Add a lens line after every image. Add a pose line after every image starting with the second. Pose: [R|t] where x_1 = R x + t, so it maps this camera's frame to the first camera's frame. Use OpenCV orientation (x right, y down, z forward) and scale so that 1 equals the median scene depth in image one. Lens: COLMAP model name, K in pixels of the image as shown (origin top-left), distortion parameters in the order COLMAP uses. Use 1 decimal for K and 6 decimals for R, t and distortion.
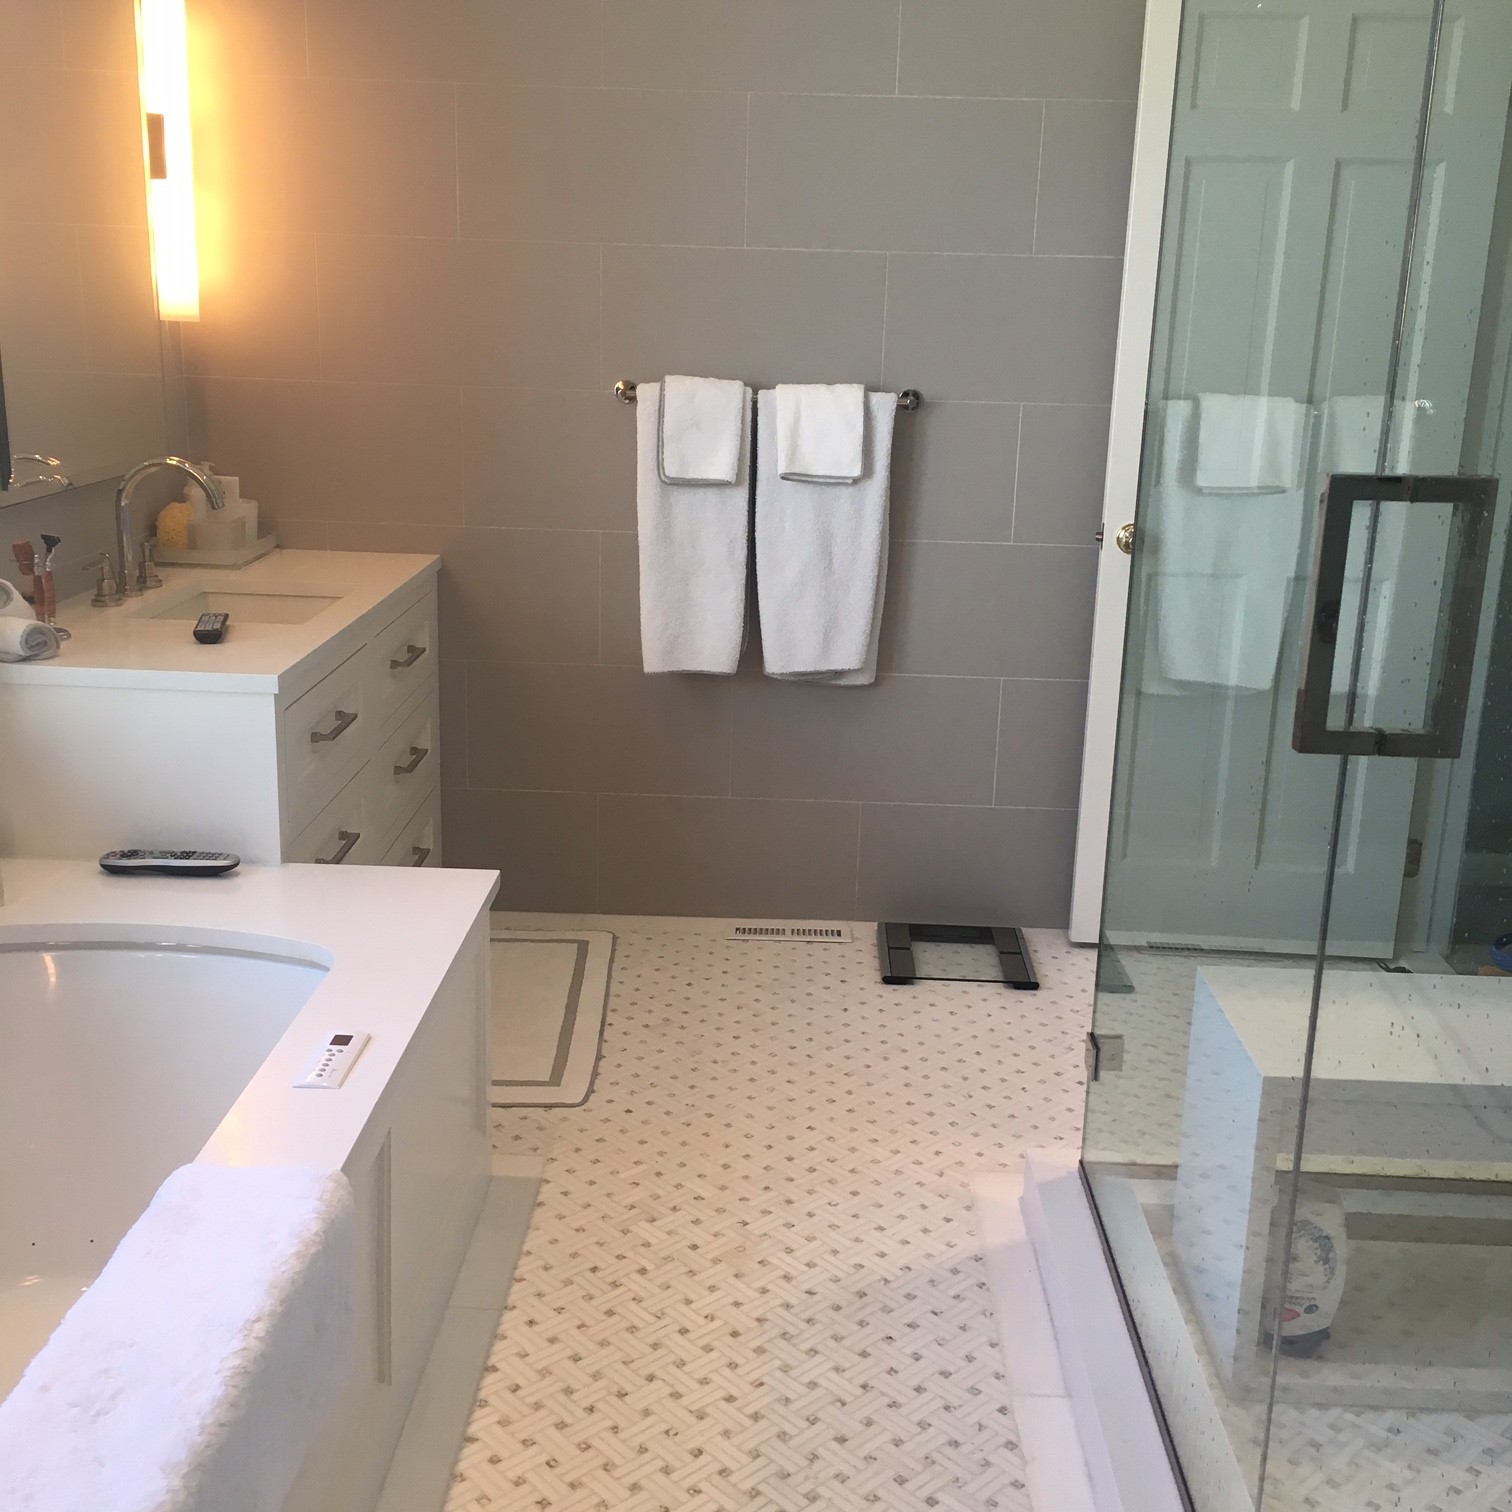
lens RADIAL K [[1717.3, 0, 753.0], [0, 1717.3, 757.0], [0, 0, 1]] dist [0.052439, 0.000000]
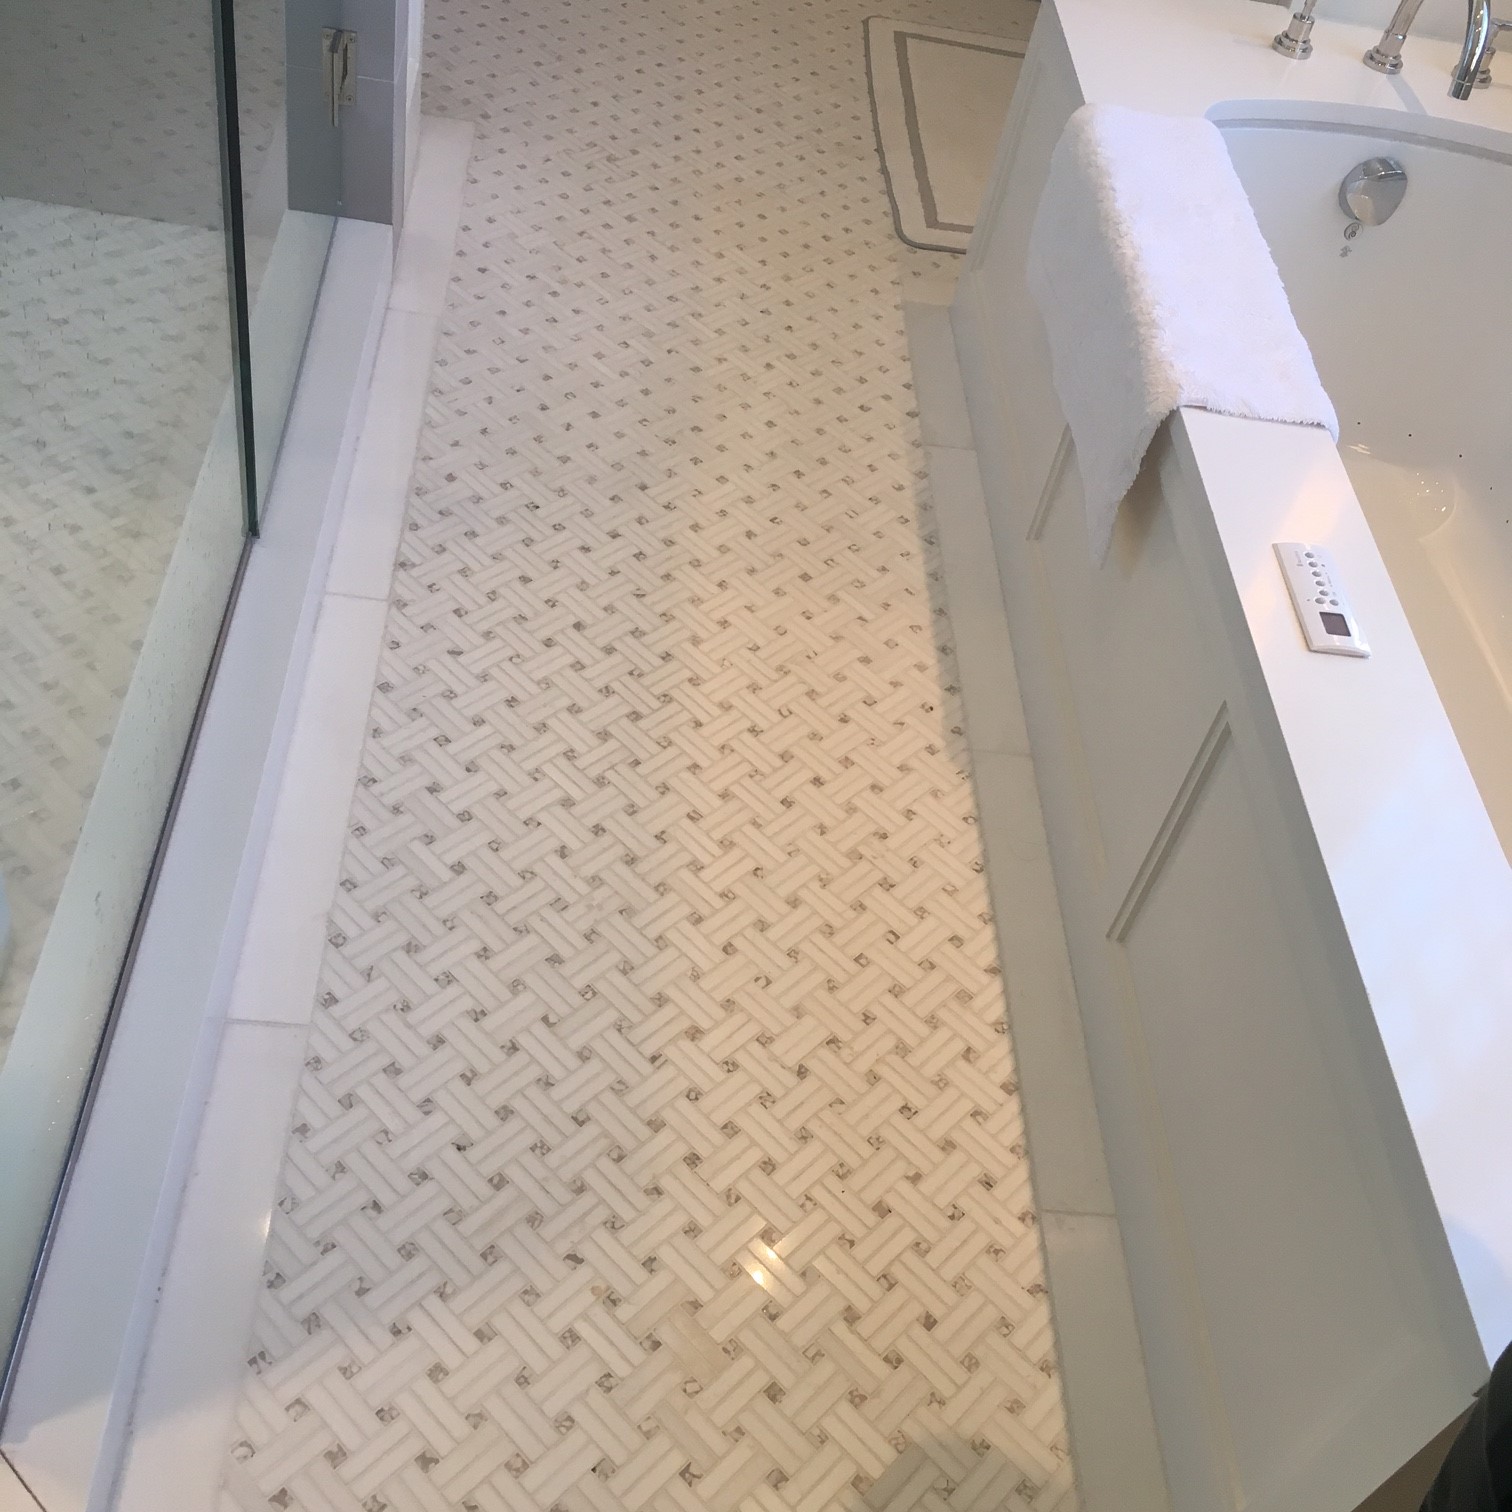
lens RADIAL K [[1717.3, 0, 755.6], [0, 1717.3, 749.4], [0, 0, 1]] dist [0.052439, 0.000000]
pose [[-0.977574, -0.104821, -0.182650, 0.093983], [-0.210507, 0.462024, 0.861522, -0.289345], [-0.005917, 0.880651, -0.473728, 1.051383]]
